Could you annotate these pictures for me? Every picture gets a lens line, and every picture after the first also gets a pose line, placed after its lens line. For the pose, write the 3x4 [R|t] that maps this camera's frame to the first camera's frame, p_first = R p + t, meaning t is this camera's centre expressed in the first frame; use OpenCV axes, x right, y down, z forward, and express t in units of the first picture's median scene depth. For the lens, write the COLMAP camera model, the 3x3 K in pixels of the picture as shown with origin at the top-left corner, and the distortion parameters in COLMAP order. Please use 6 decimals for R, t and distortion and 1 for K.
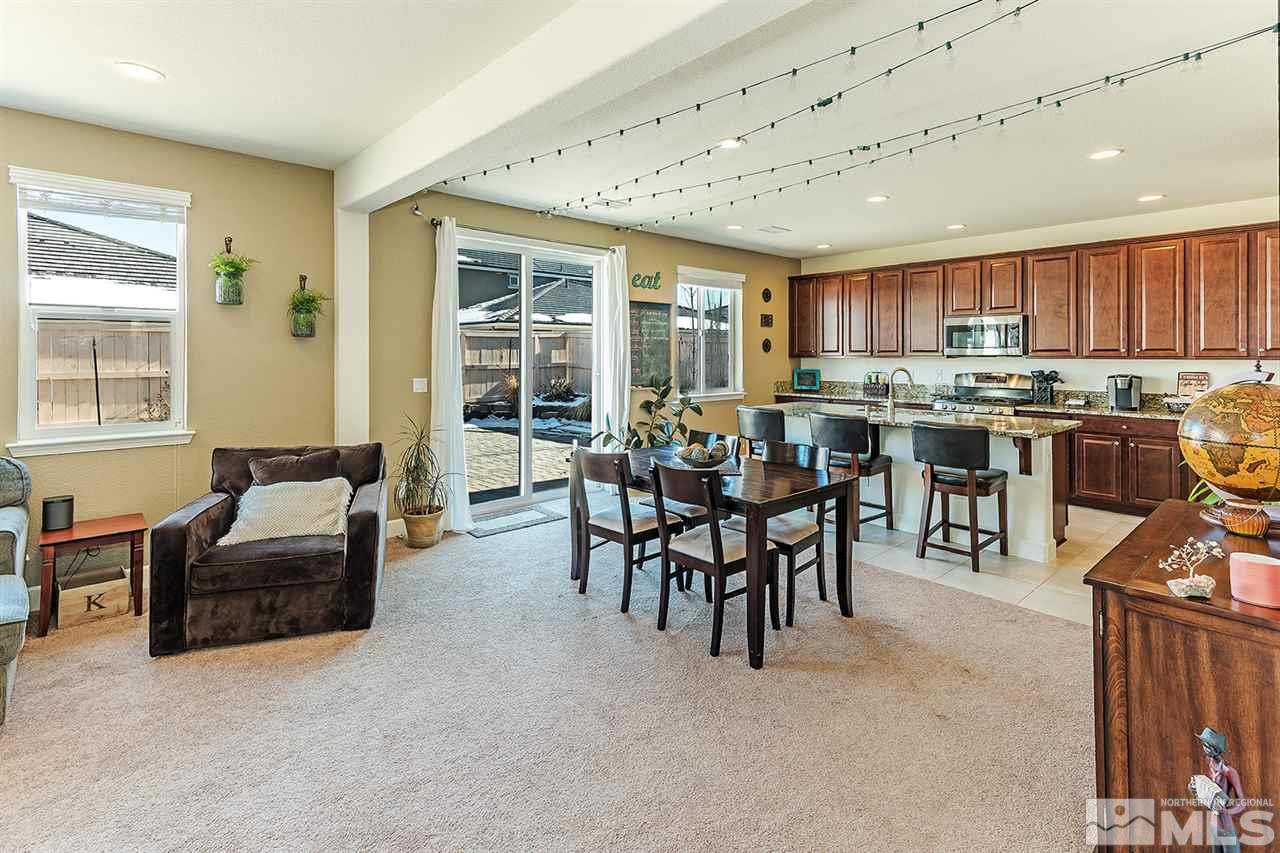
lens RADIAL K [[618.3, 0, 597.8], [0, 618.3, 354.8], [0, 0, 1]] dist [0.010958, -0.001602]
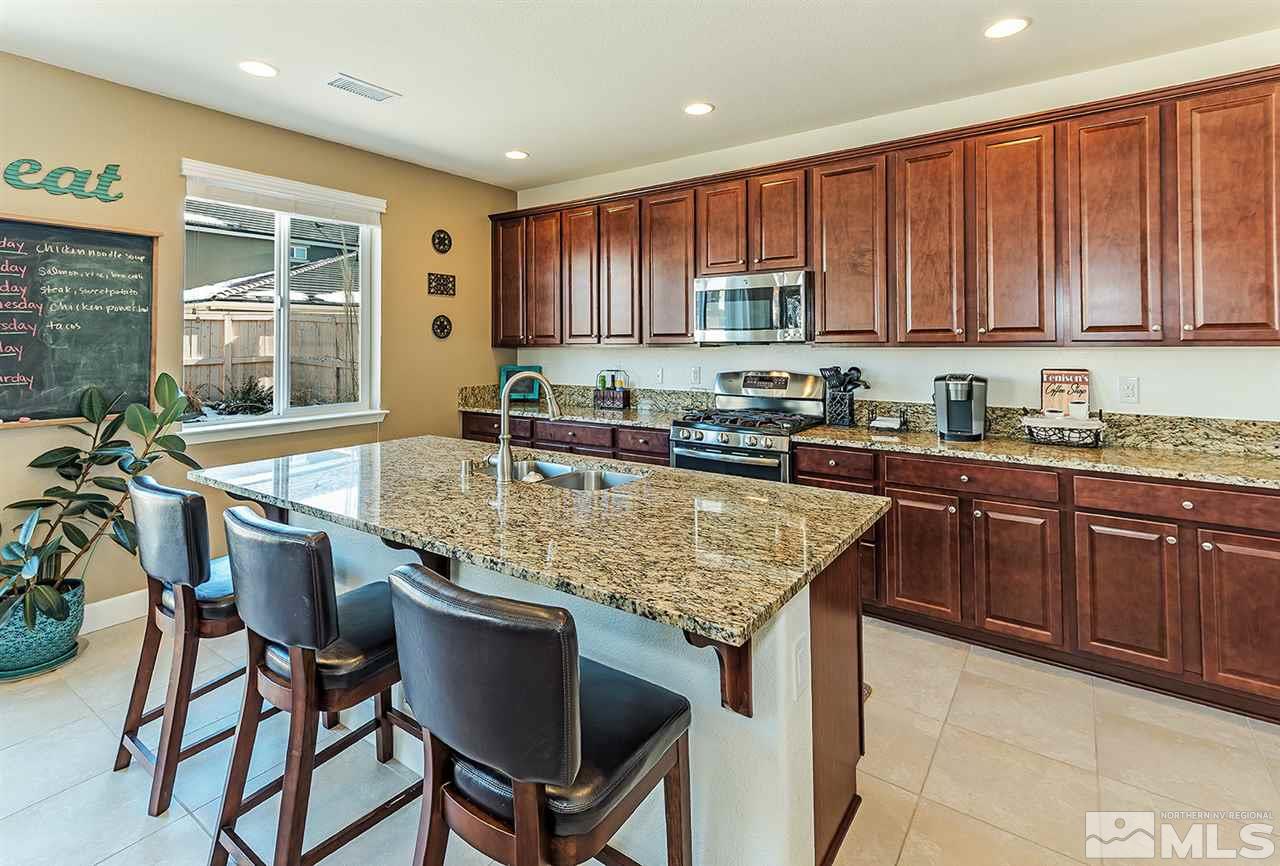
lens RADIAL K [[619.5, 0, 635.3], [0, 619.5, 339.0], [0, 0, 1]] dist [0.008619, -0.001409]
pose [[0.968172, -0.003175, 0.250267, 0.393789], [0.005261, 0.999957, -0.007668, 0.002391], [-0.250232, 0.008740, 0.968147, 0.494438]]
